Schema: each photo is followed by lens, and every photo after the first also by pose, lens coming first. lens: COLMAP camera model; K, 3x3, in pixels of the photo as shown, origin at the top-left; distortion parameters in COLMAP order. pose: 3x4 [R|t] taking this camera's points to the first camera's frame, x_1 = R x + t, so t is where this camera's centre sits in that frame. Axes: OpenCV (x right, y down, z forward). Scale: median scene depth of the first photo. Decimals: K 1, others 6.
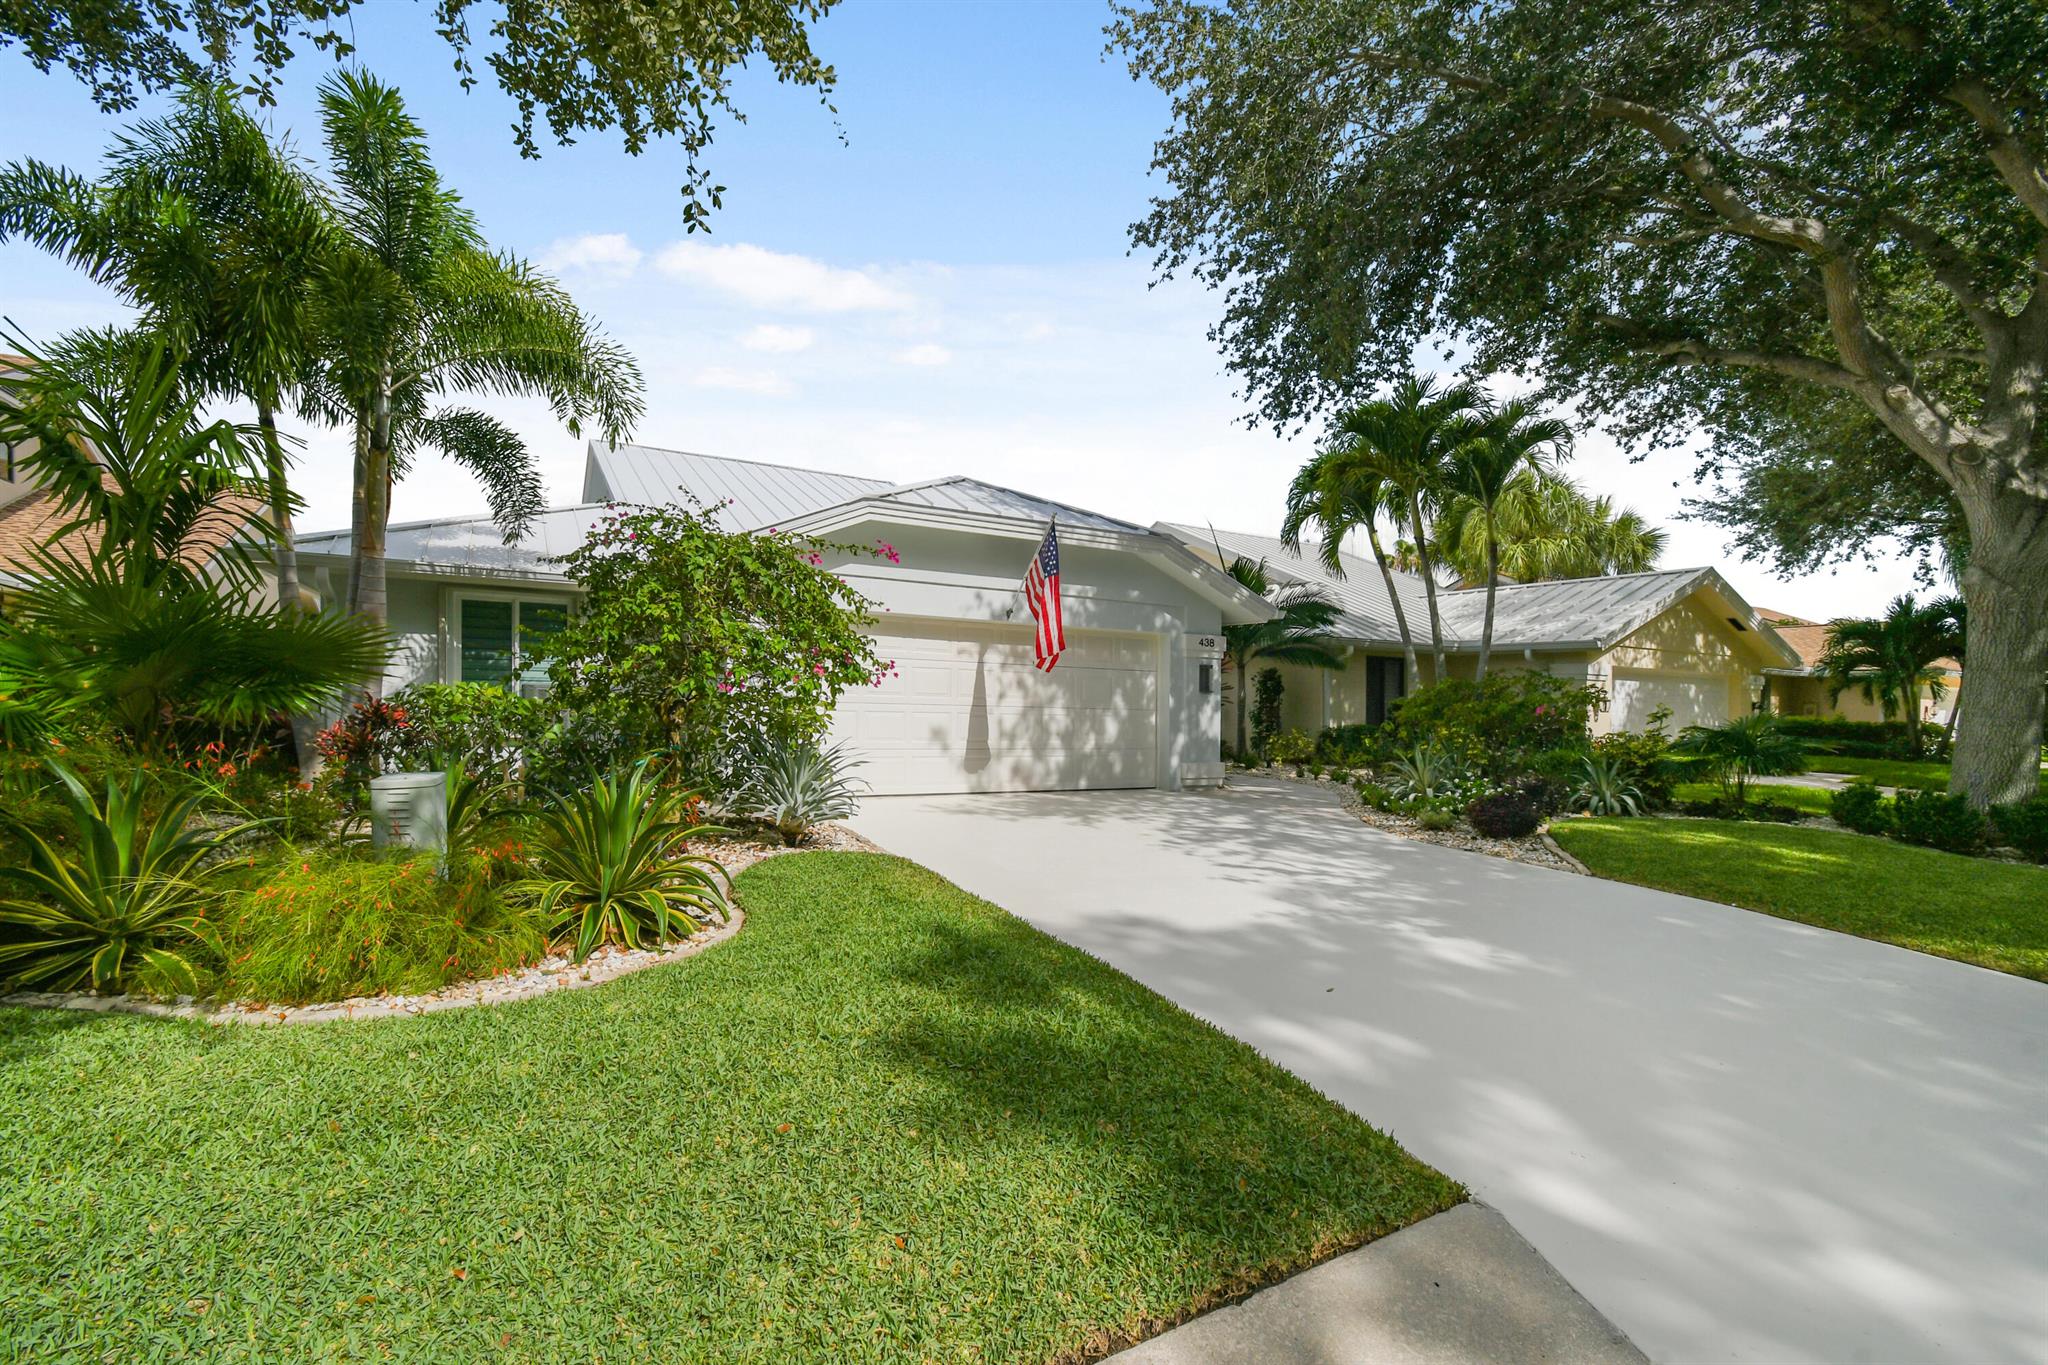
lens RADIAL K [[909.3, 0, 1024.5], [0, 909.3, 676.5], [0, 0, 1]] dist [-0.002226, -0.001069]
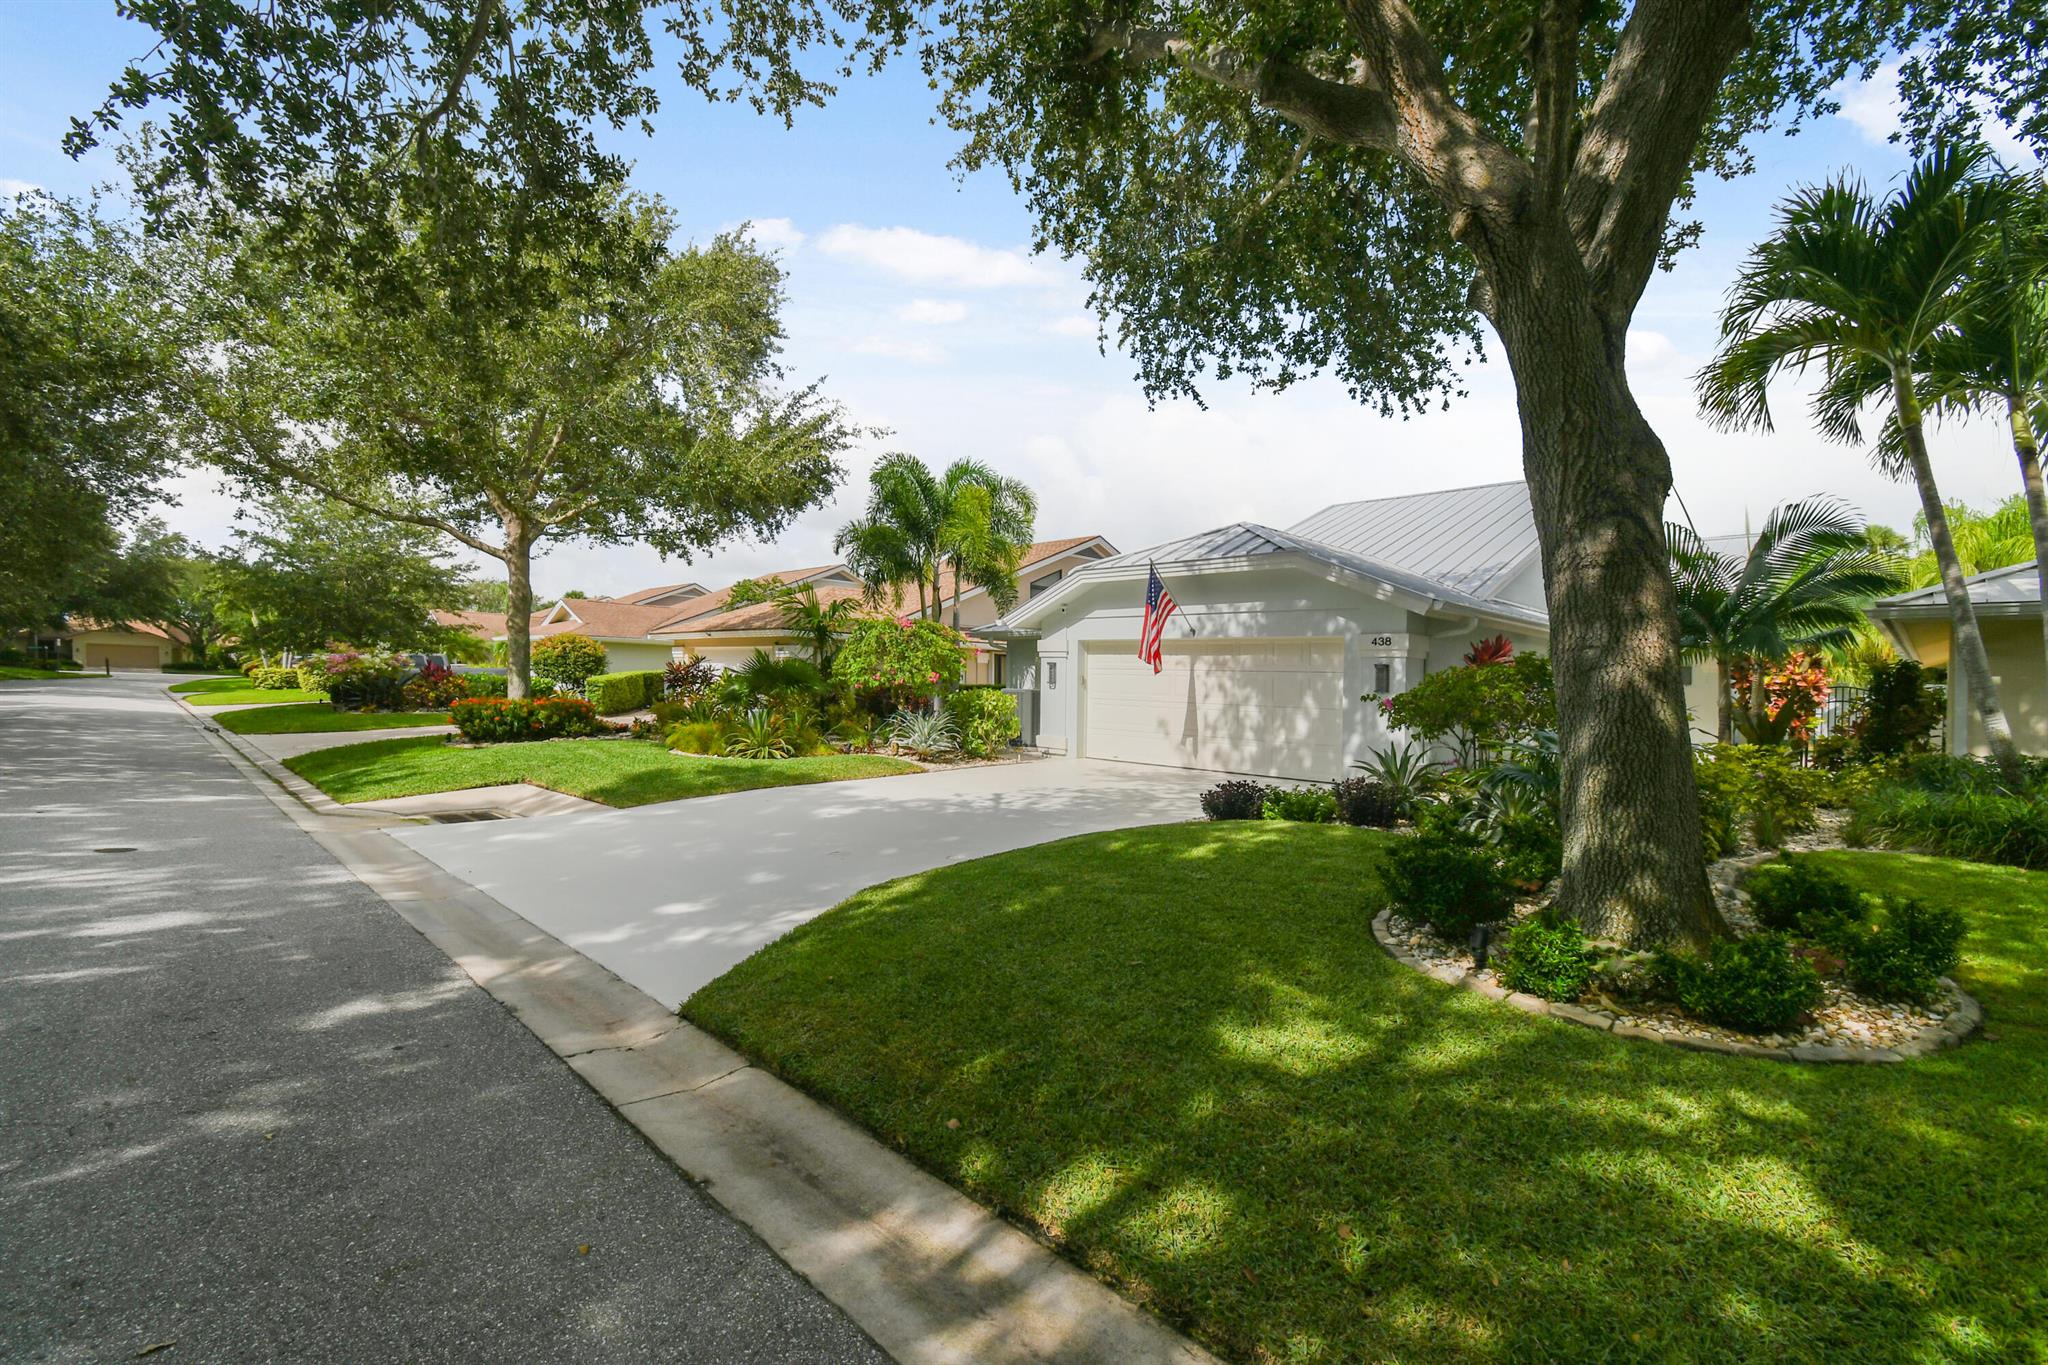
lens RADIAL K [[909.3, 0, 1024.4], [0, 909.3, 682.1], [0, 0, 1]] dist [-0.002226, -0.001069]
pose [[0.245581, -0.025827, -0.969032, 1.120567], [-0.007682, 0.999562, -0.028588, 0.038958], [0.969346, 0.014465, 0.245275, 0.419066]]
